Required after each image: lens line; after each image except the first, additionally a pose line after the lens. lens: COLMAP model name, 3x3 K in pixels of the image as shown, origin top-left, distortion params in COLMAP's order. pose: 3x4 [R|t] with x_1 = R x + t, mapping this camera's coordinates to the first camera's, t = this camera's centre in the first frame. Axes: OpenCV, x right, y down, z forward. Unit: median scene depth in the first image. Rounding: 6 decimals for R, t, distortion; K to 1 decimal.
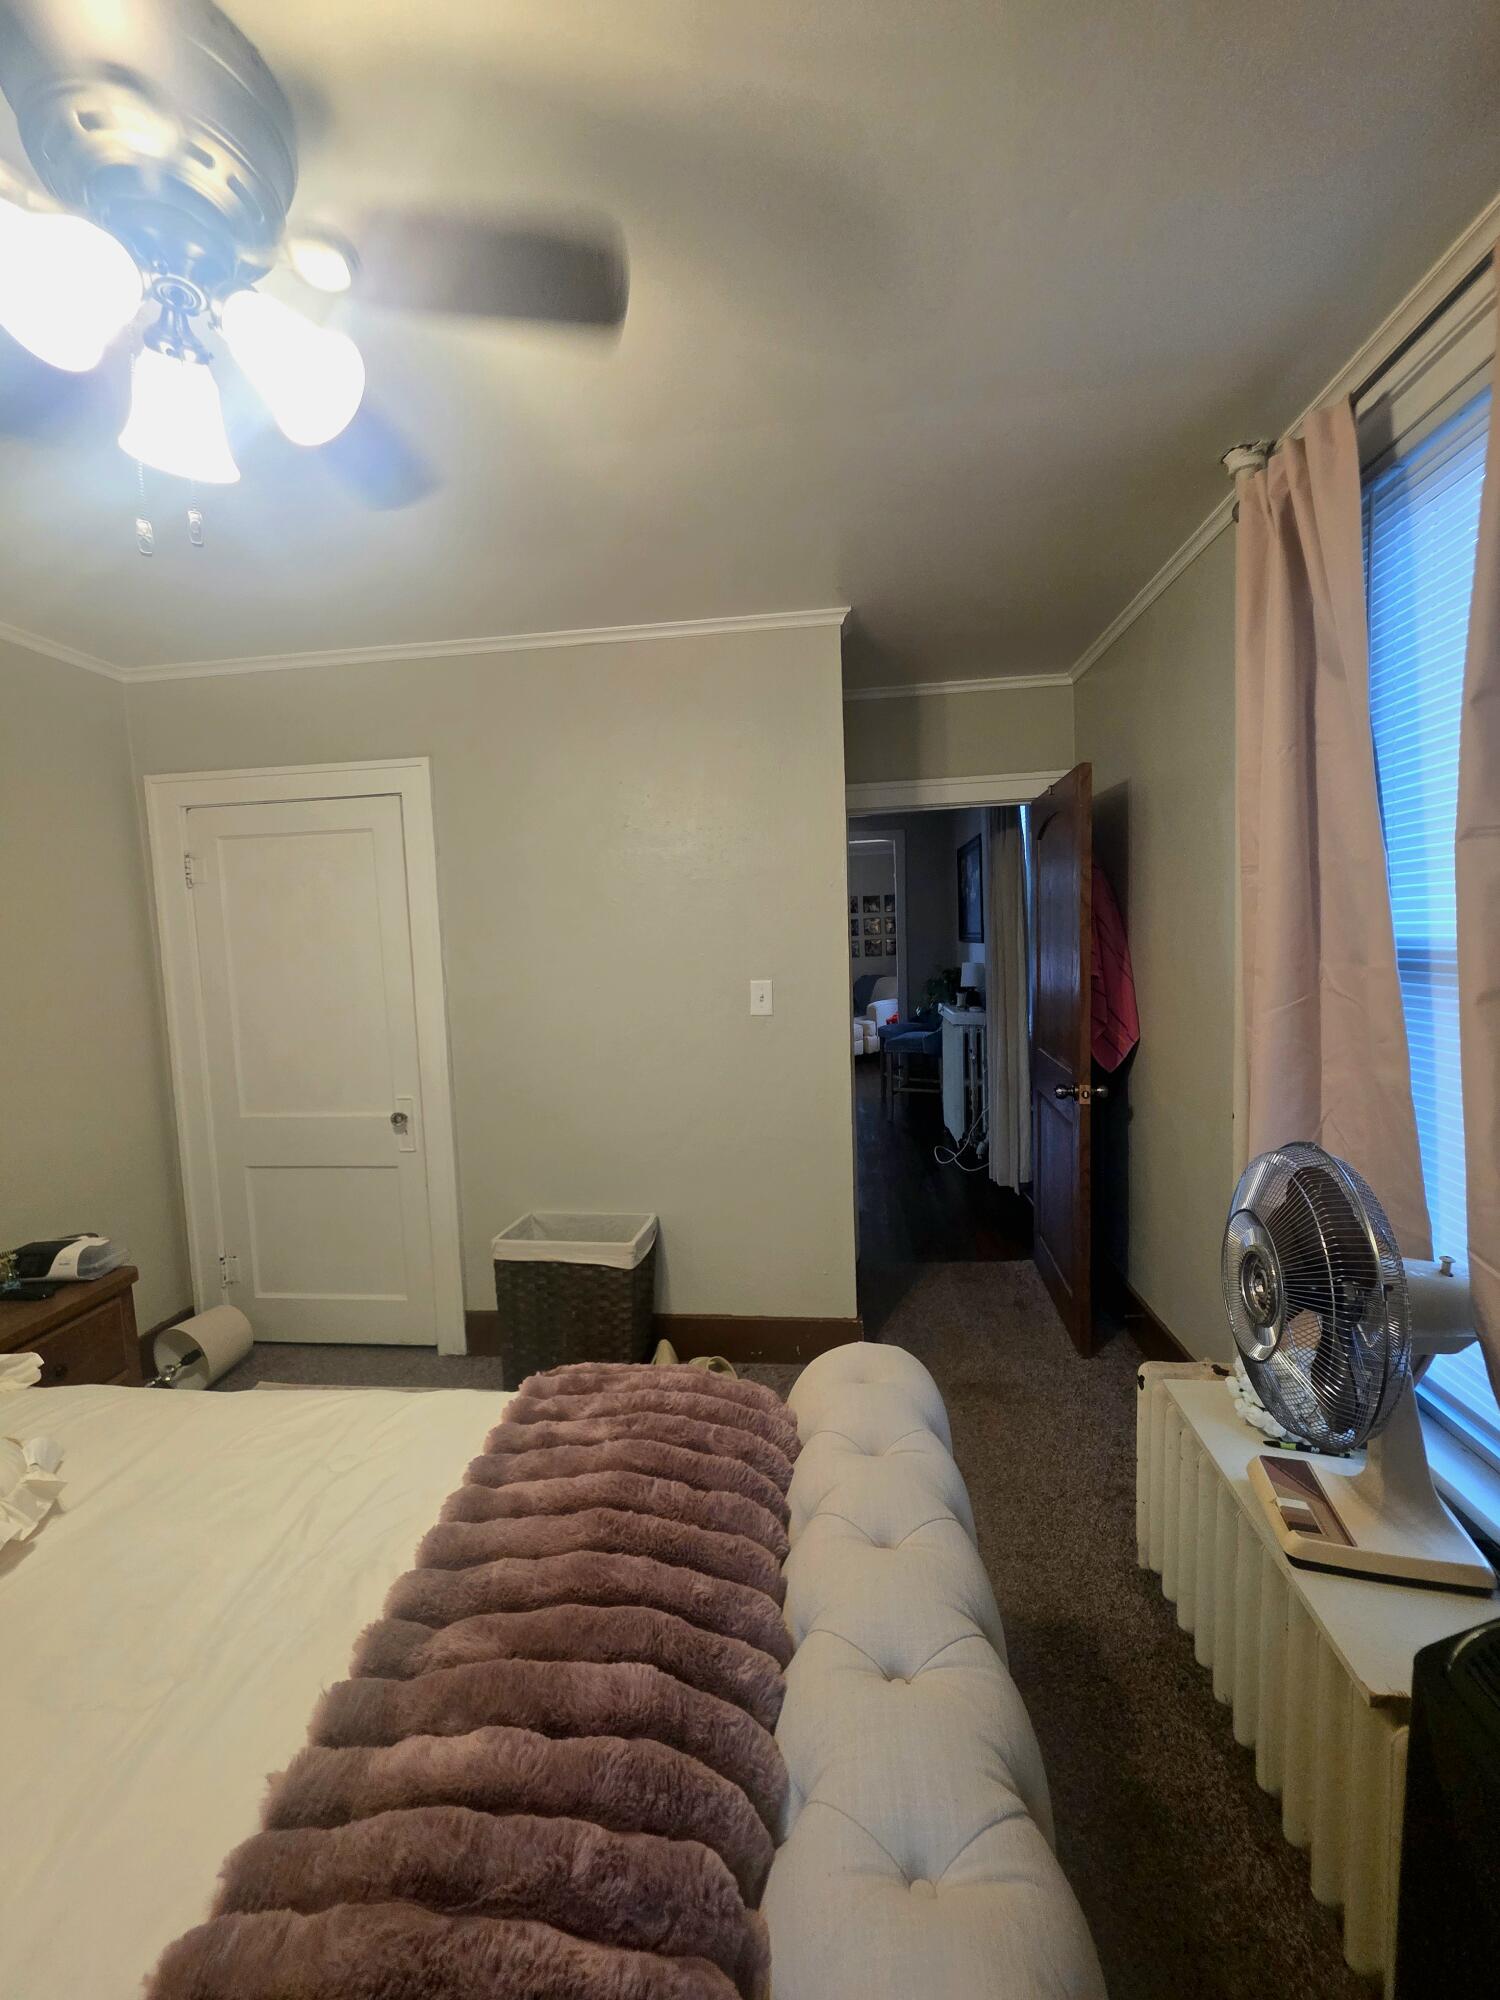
lens RADIAL K [[803.7, 0, 750.0], [0, 803.7, 1001.9], [0, 0, 1]] dist [0.000645, 0.000028]
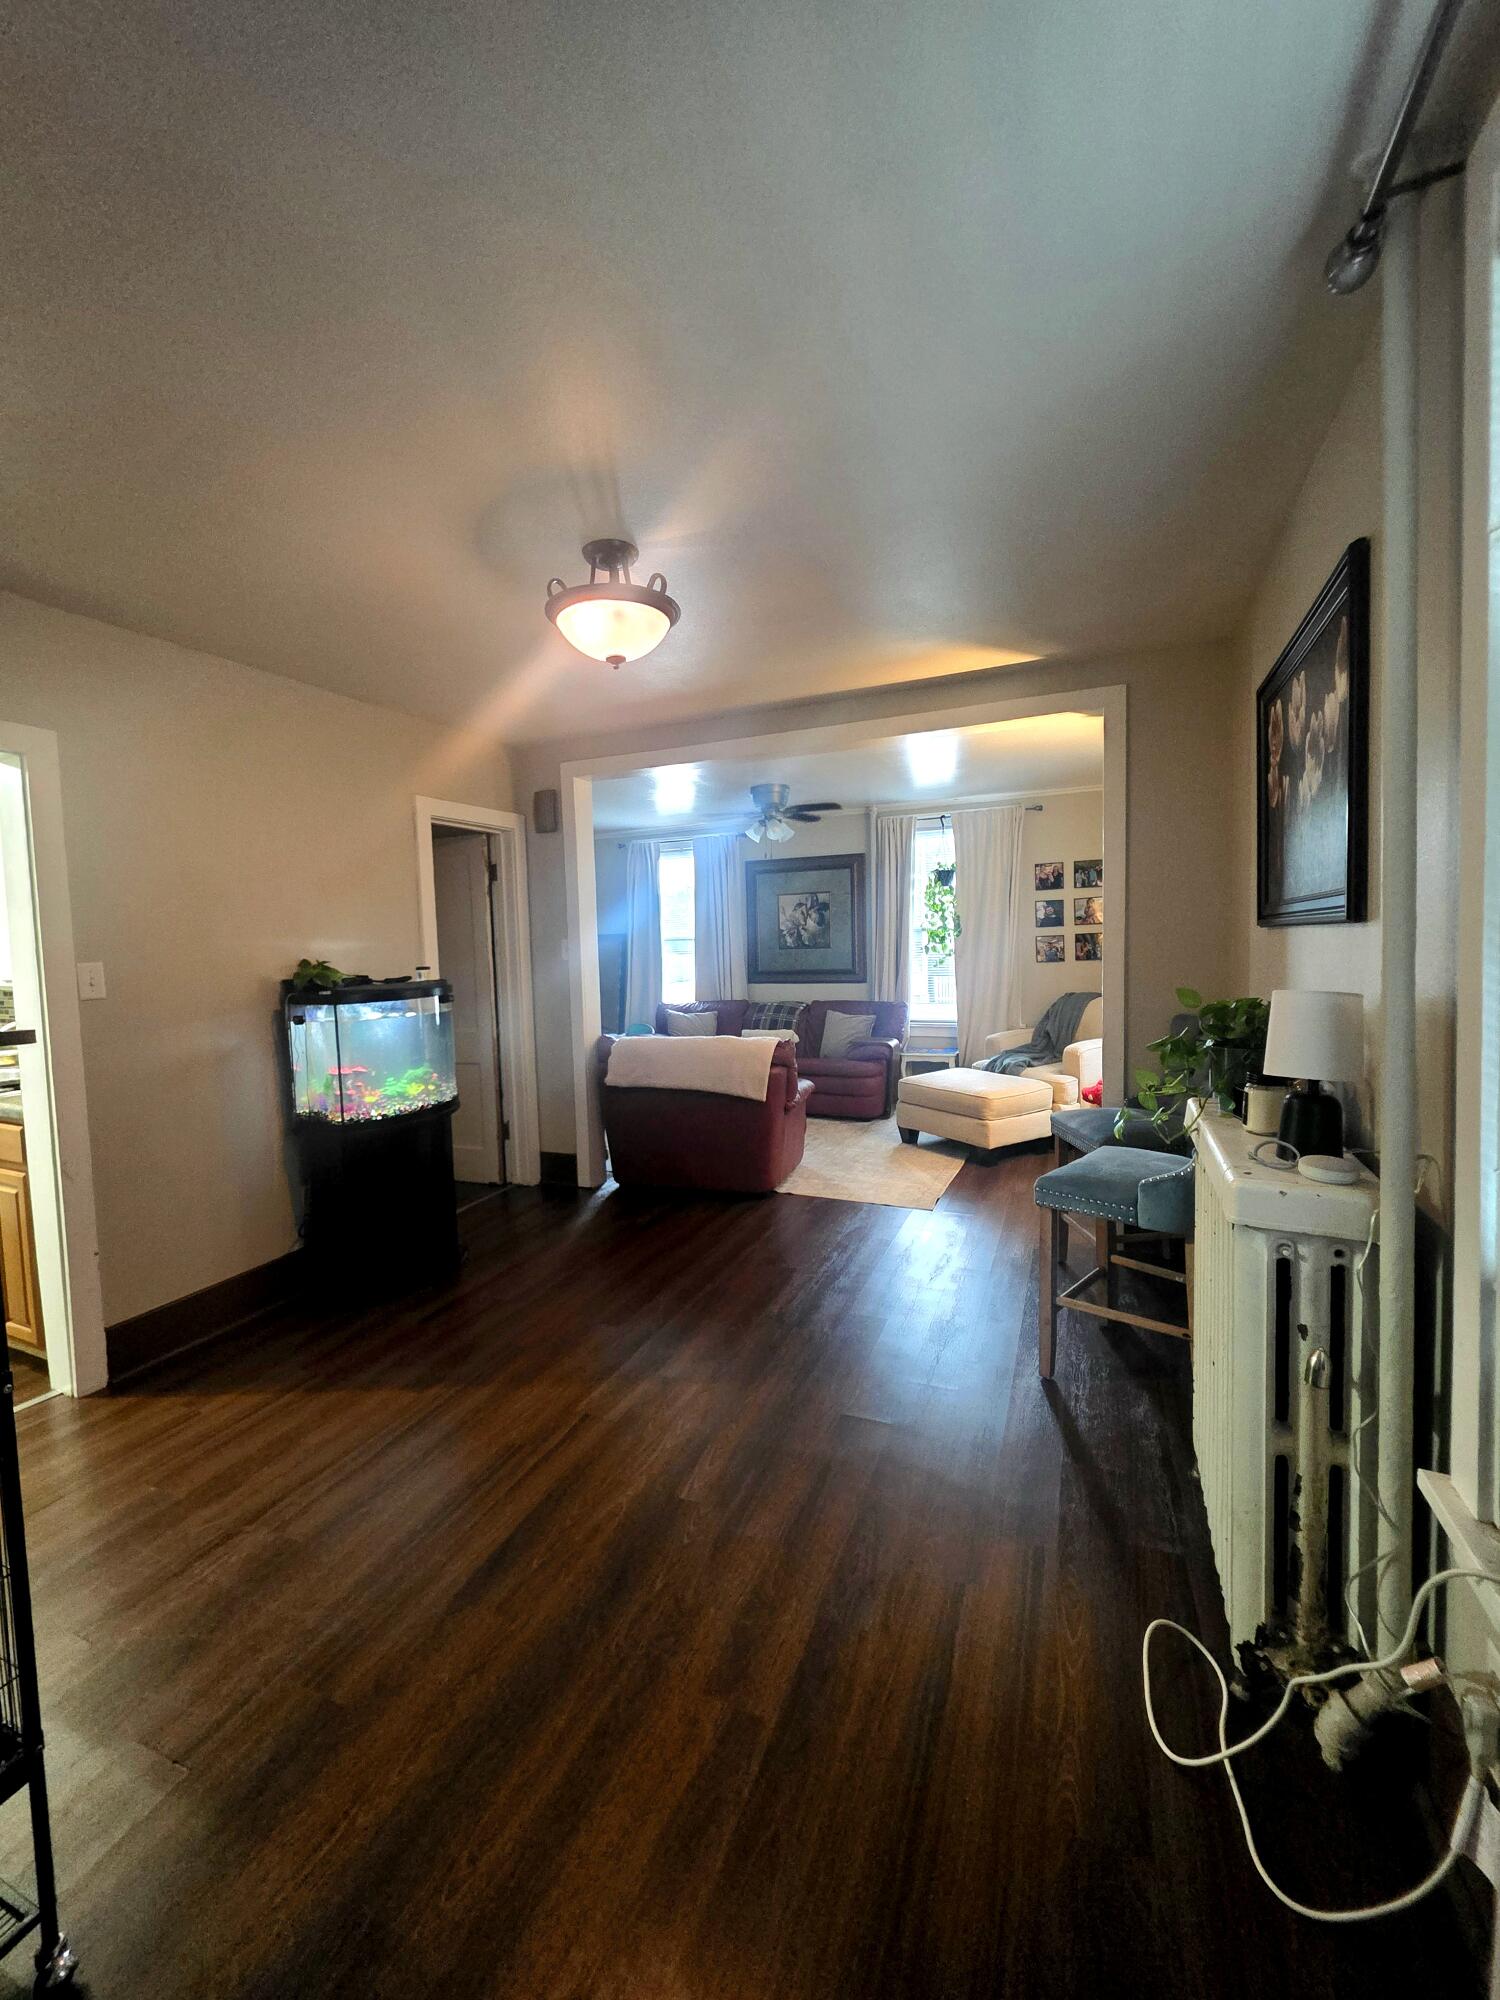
lens RADIAL K [[803.7, 0, 749.1], [0, 803.7, 998.8], [0, 0, 1]] dist [0.000645, 0.000028]
pose [[0.954861, 0.026047, -0.295909, 0.165812], [-0.026767, 0.999640, 0.001619, -0.040438], [0.295844, 0.006375, 0.955215, 0.651992]]
